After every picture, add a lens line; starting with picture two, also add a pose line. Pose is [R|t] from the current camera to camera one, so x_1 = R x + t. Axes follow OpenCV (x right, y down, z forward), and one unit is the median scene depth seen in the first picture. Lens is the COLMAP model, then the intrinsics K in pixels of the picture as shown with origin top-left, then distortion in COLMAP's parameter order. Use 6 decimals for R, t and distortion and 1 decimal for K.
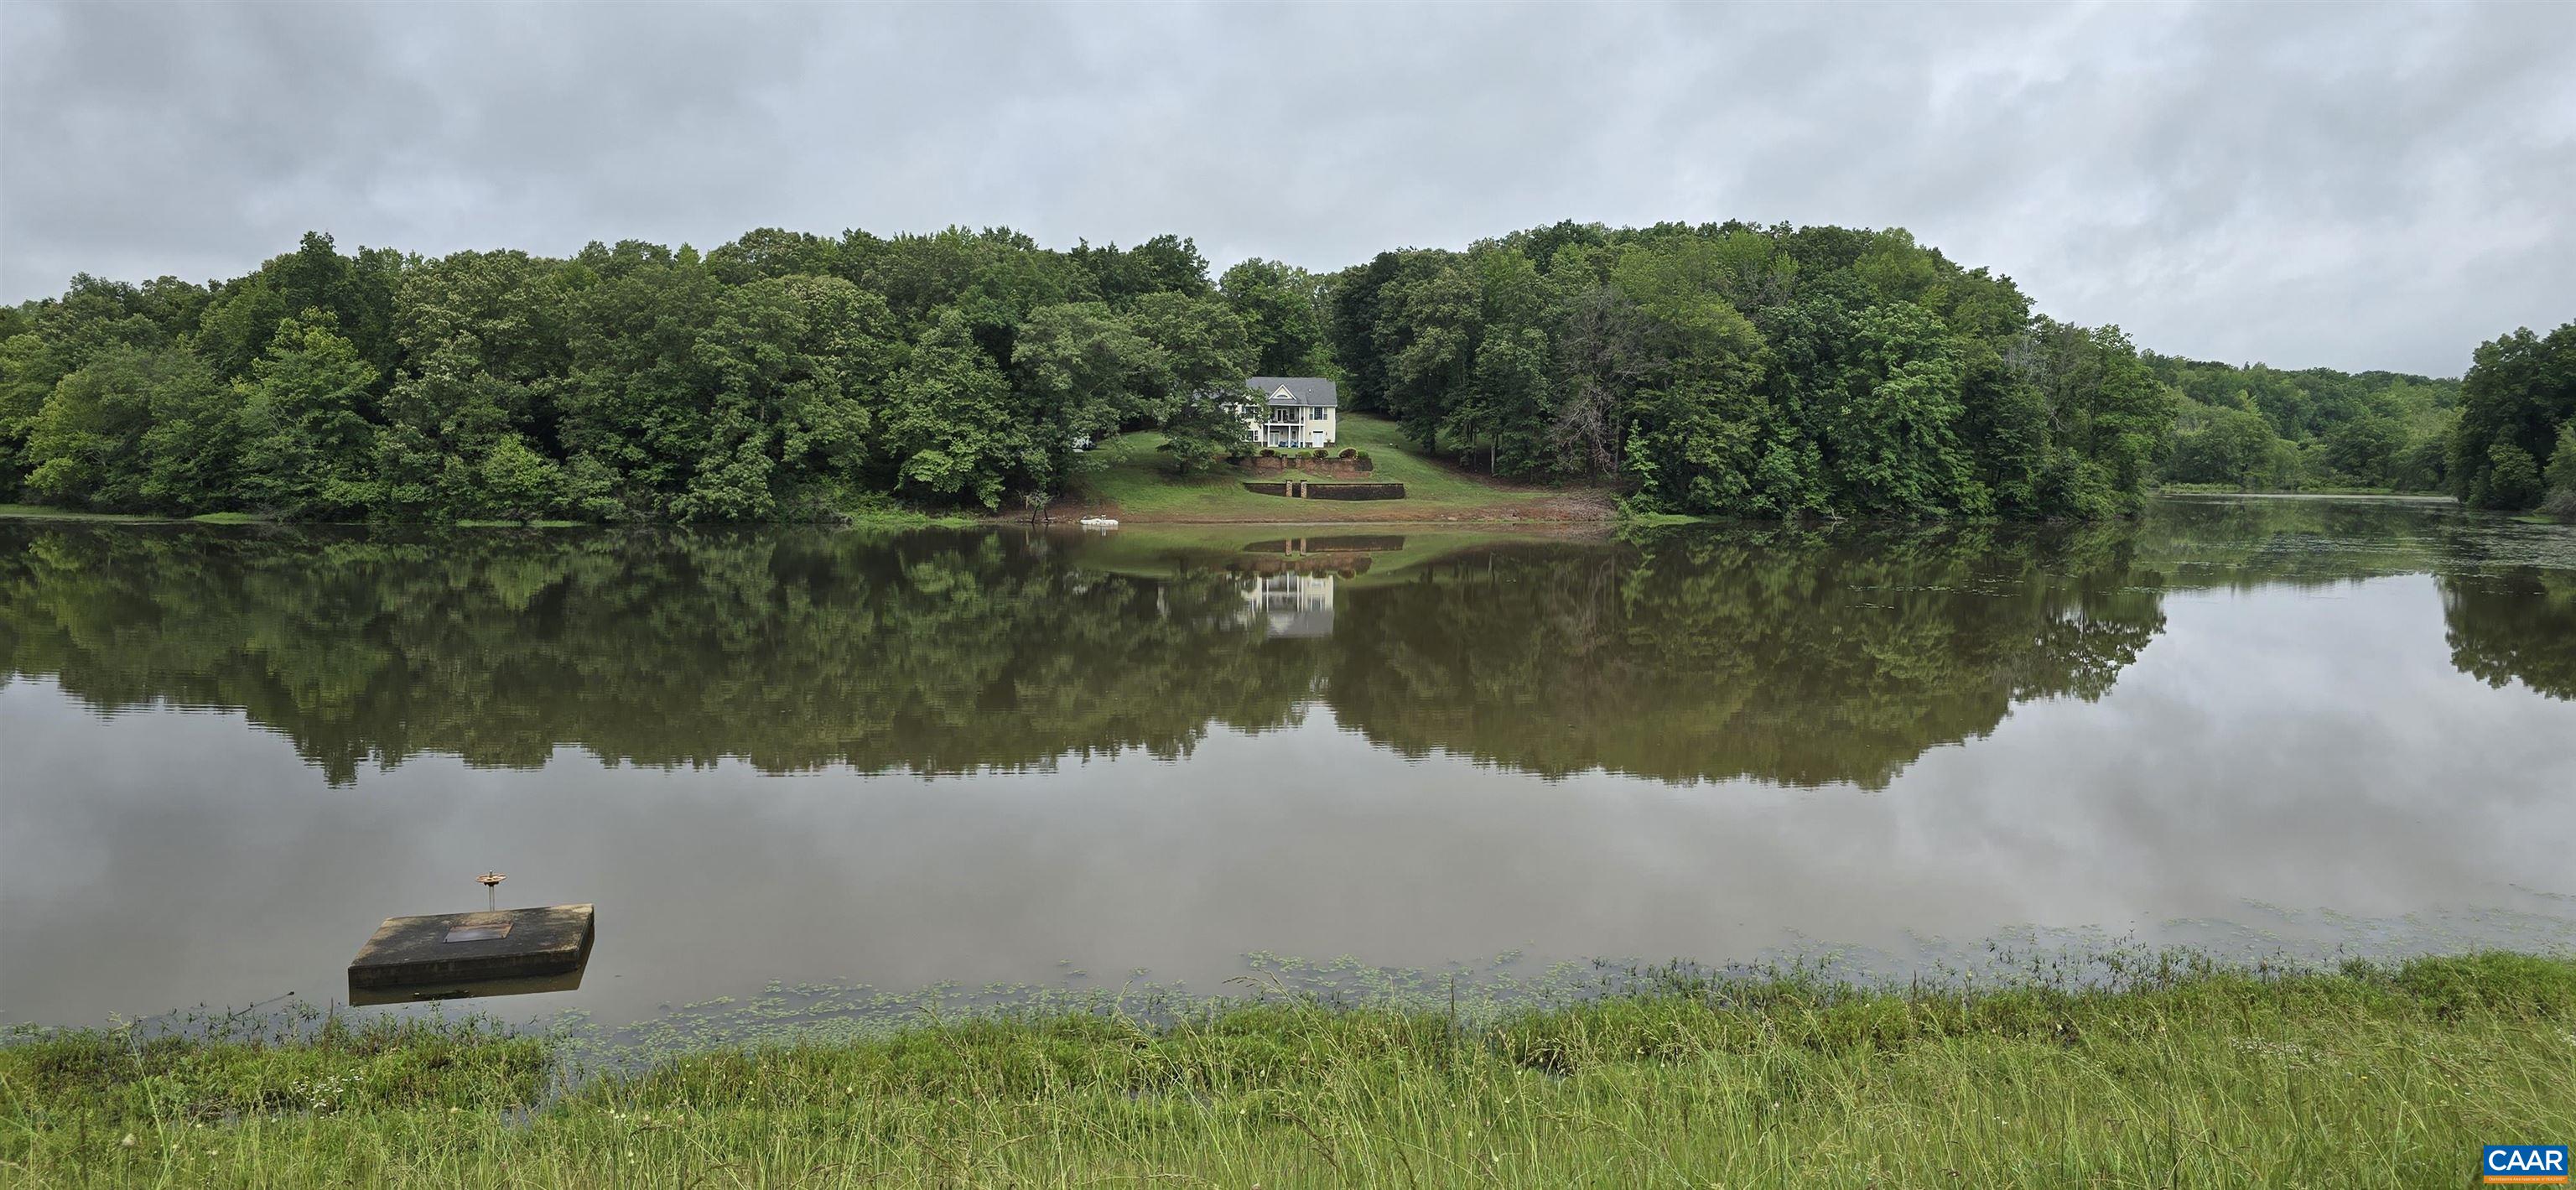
lens RADIAL K [[1719.6, 0, 1288.4], [0, 1719.6, 613.7], [0, 0, 1]] dist [0.065181, -0.069123]
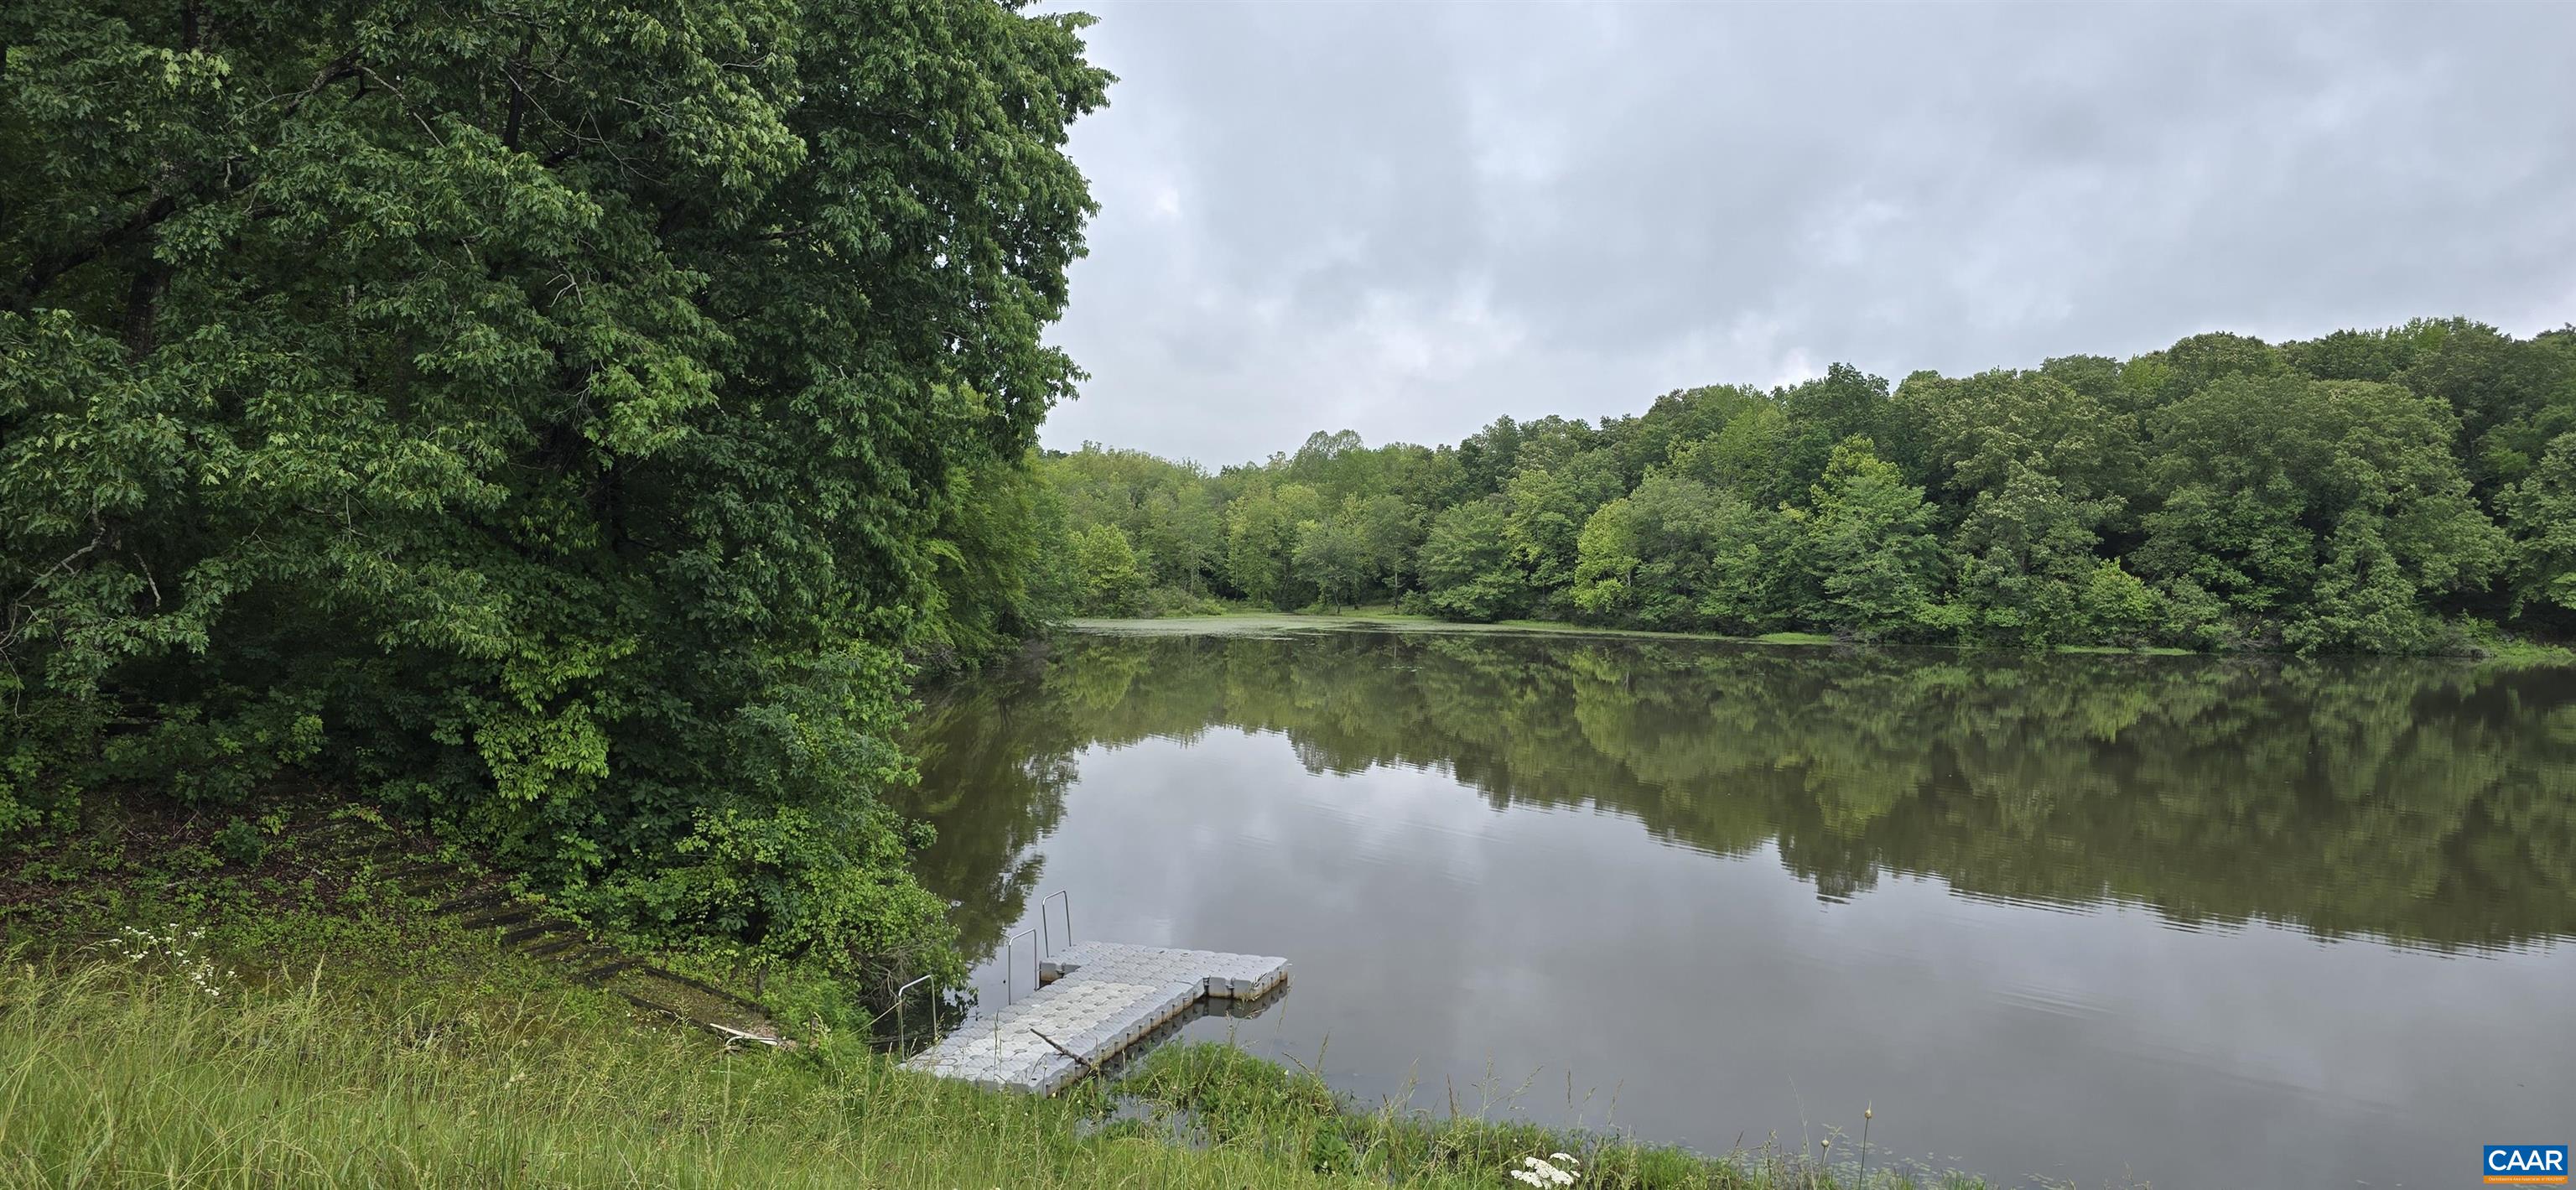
lens RADIAL K [[1719.6, 0, 1276.4], [0, 1719.6, 608.1], [0, 0, 1]] dist [0.065181, -0.069123]
pose [[0.889964, 0.012486, -0.455860, -0.405995], [-0.044695, 0.997201, -0.059943, 0.002842], [0.453835, 0.073721, 0.888031, -0.057358]]
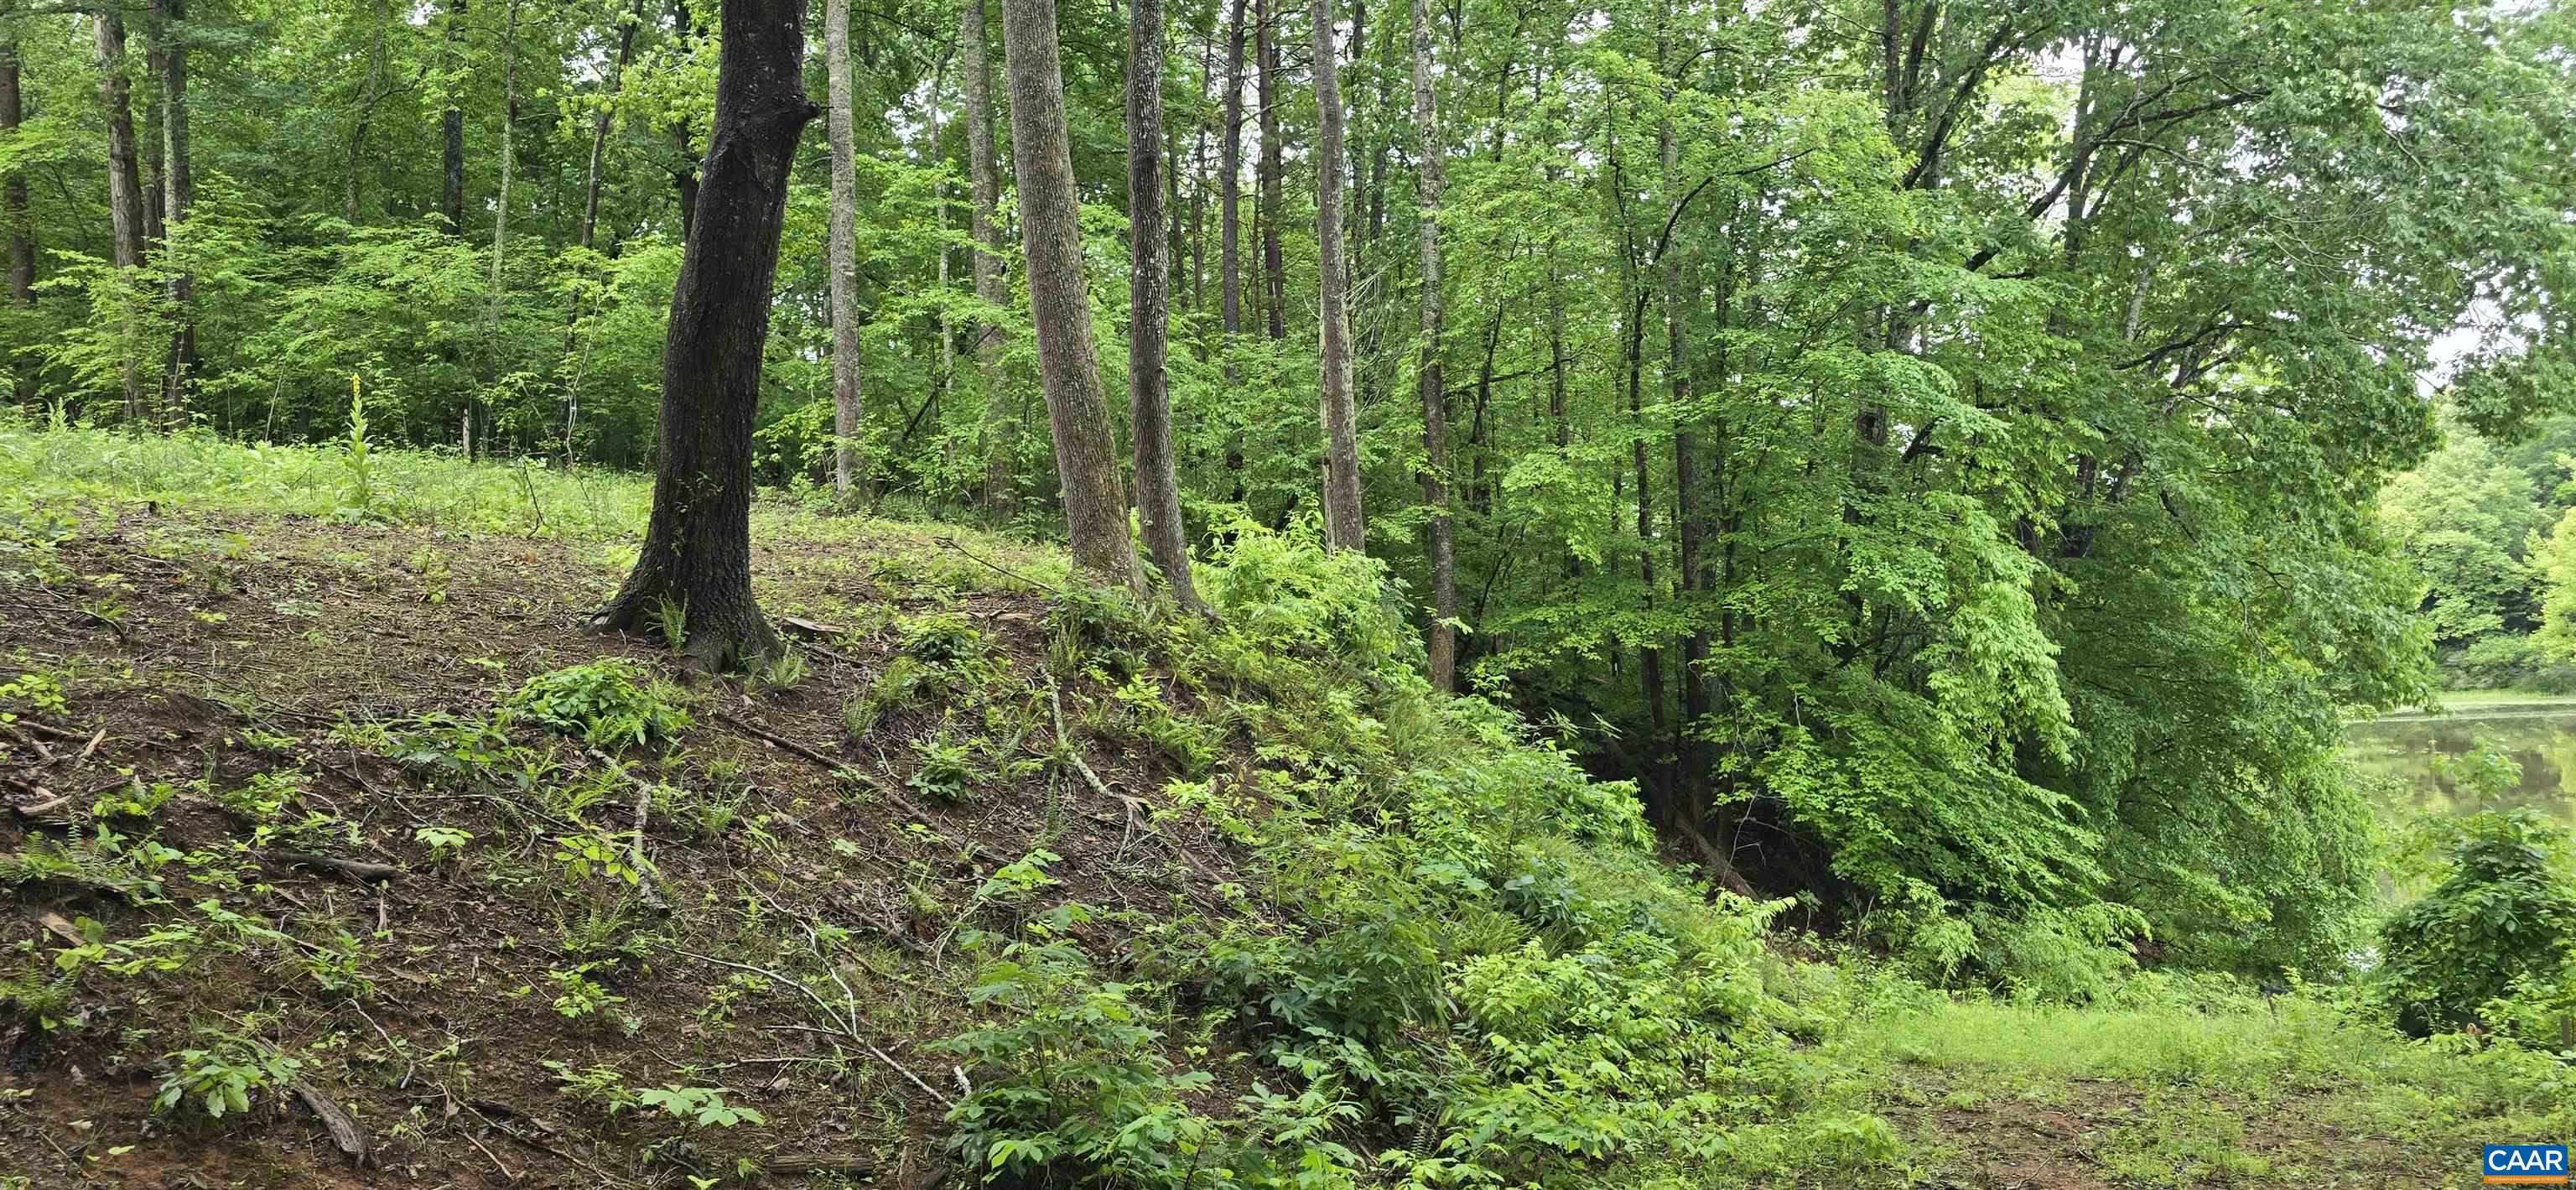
lens RADIAL K [[1719.6, 0, 1302.2], [0, 1719.6, 583.8], [0, 0, 1]] dist [0.065181, -0.069123]
pose [[0.835981, -0.090200, -0.541295, -0.788194], [0.016256, 0.990036, -0.139872, -0.011146], [0.548518, 0.108131, 0.829117, 0.096262]]
